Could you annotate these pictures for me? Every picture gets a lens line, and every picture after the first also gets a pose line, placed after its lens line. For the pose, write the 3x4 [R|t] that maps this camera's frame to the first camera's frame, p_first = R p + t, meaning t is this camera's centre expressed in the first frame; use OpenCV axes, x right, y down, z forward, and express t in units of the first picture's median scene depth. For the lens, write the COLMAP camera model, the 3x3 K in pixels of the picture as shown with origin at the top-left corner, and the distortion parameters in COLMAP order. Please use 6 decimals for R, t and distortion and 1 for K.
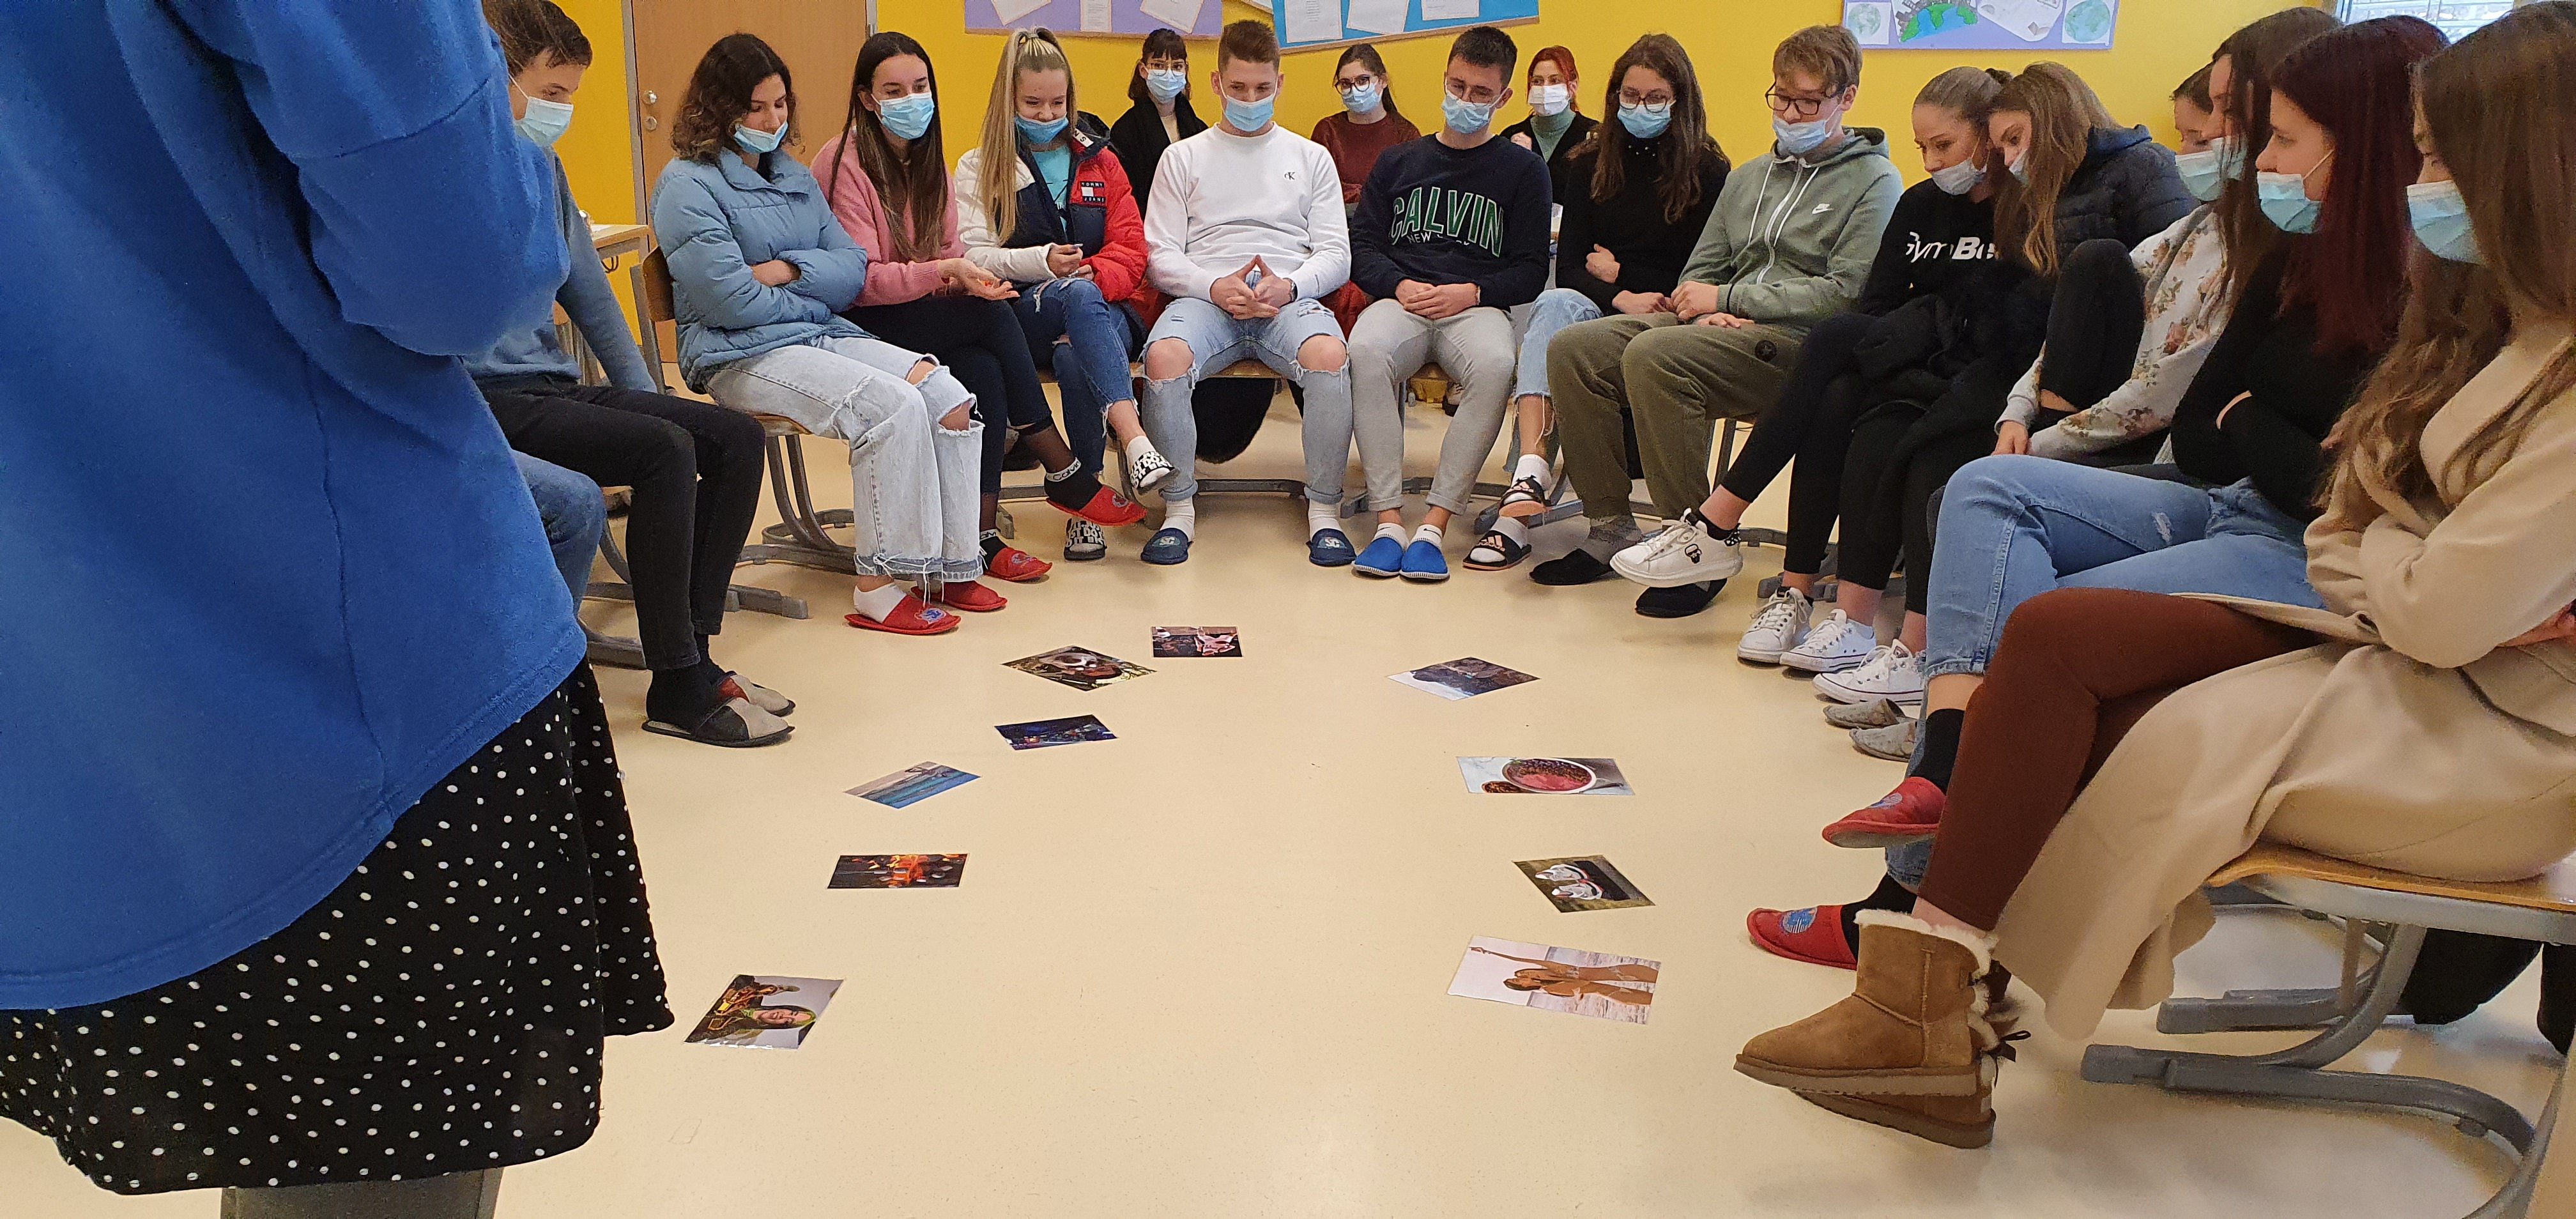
lens RADIAL K [[2554.0, 0, 1286.8], [0, 2554.0, 609.7], [0, 0, 1]] dist [0.011861, 0.000000]
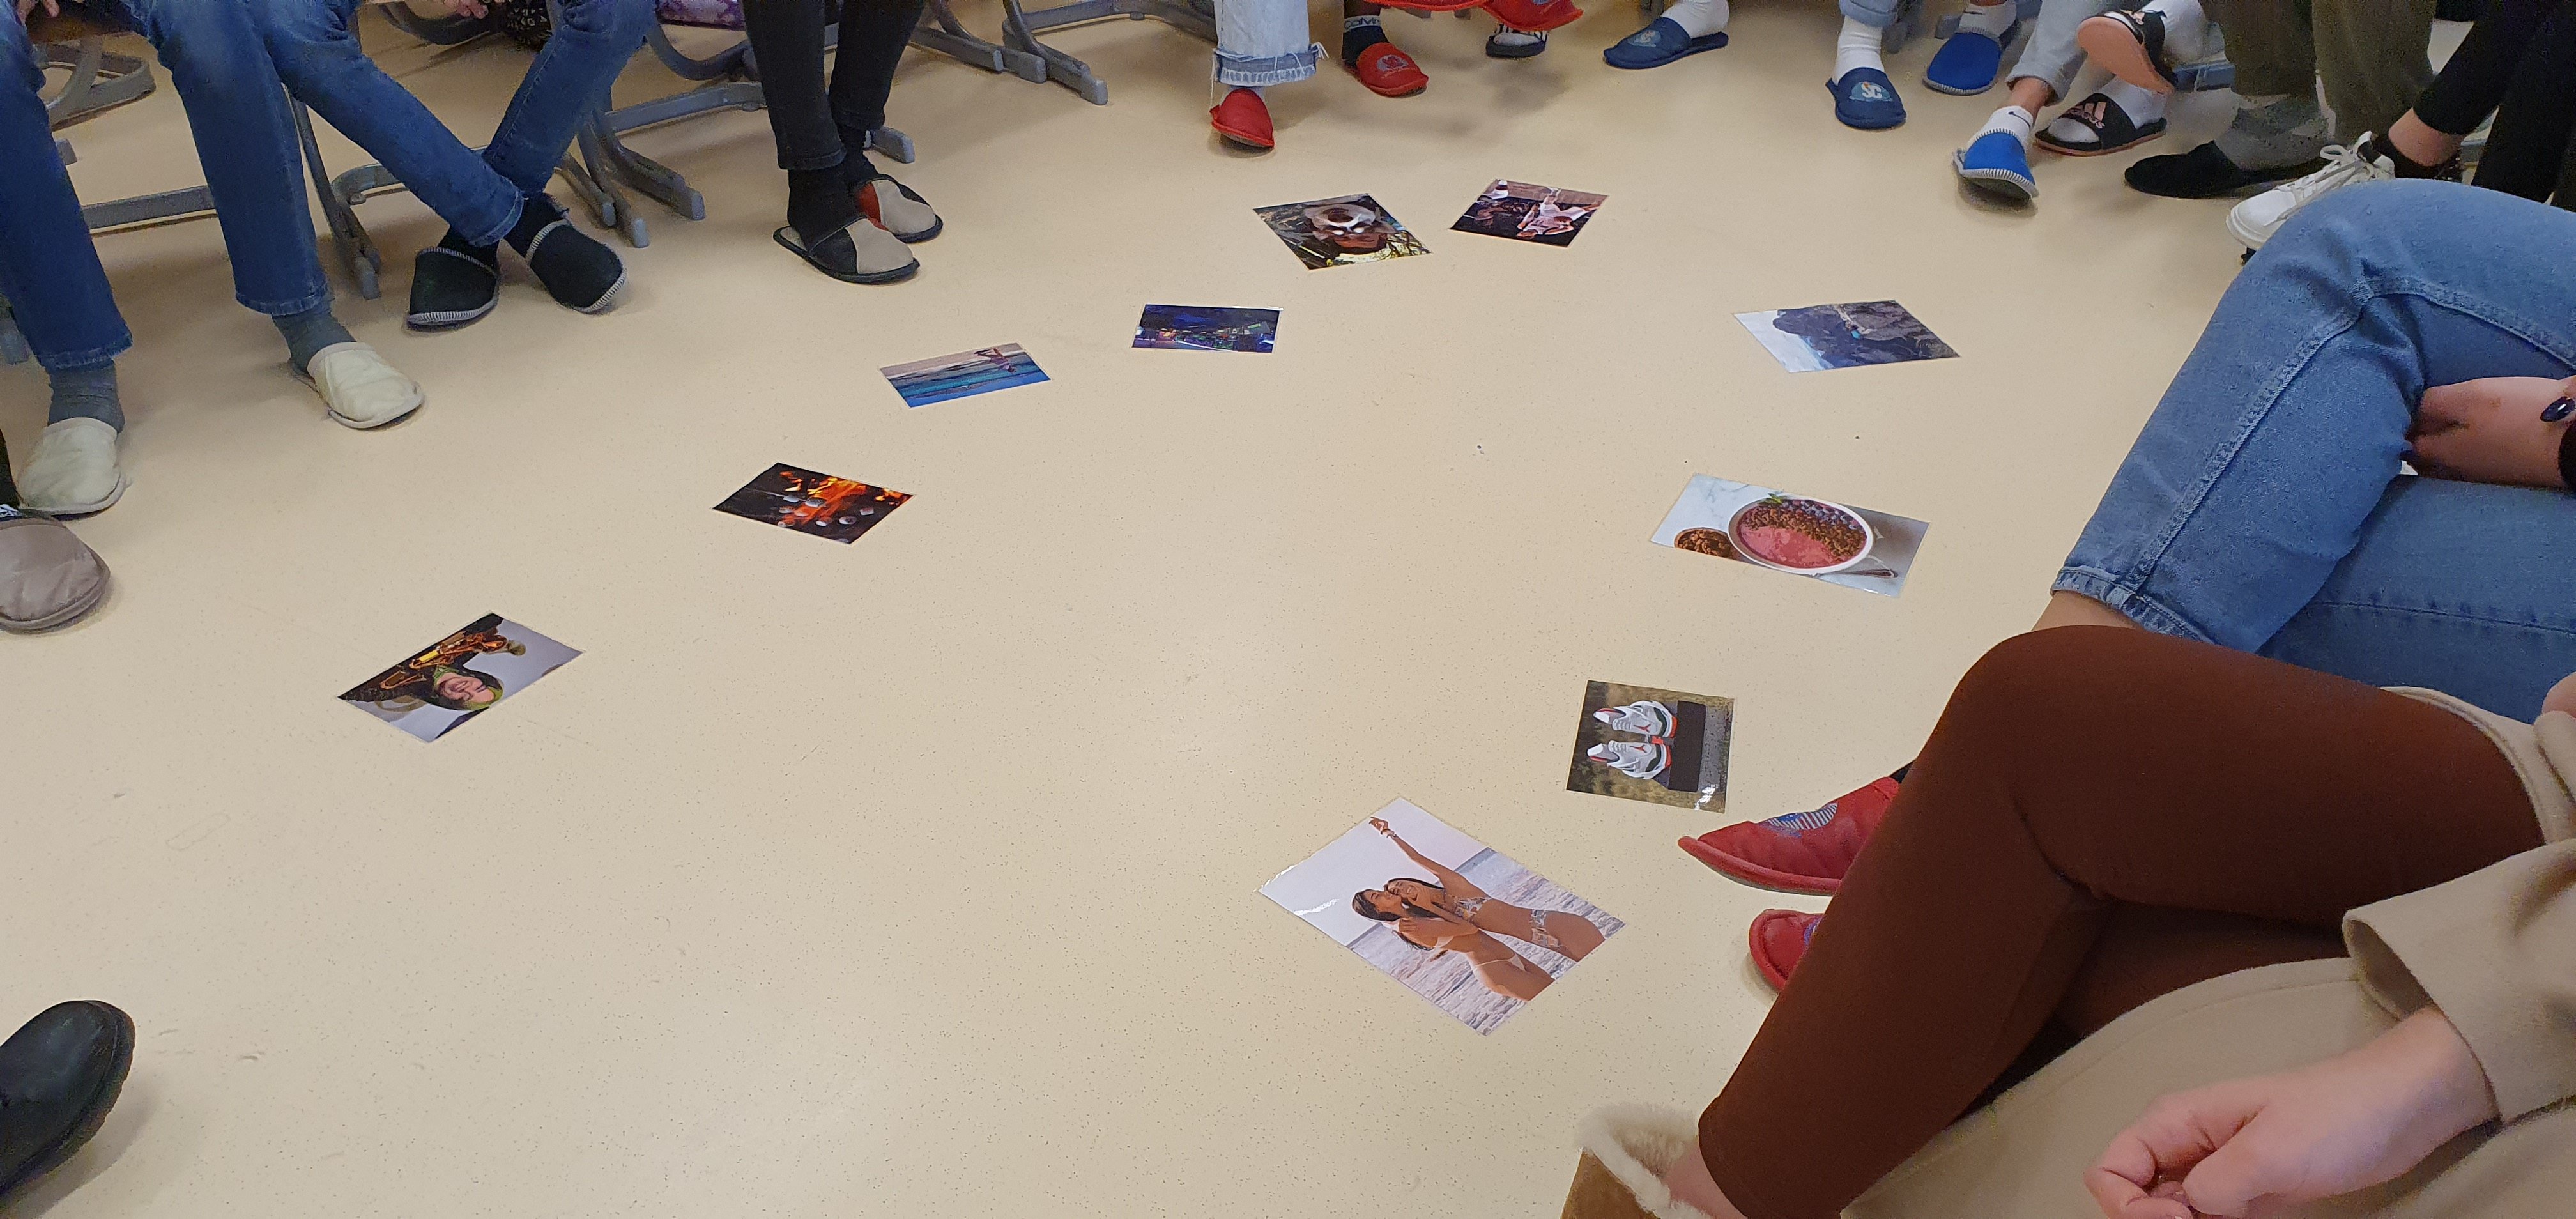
lens RADIAL K [[2554.0, 0, 1288.8], [0, 2554.0, 610.4], [0, 0, 1]] dist [0.011861, 0.000000]
pose [[0.846023, 0.228331, -0.481779, 0.303973], [-0.096095, 0.954157, 0.283461, -0.085234], [0.524416, -0.193518, 0.829180, 0.395916]]
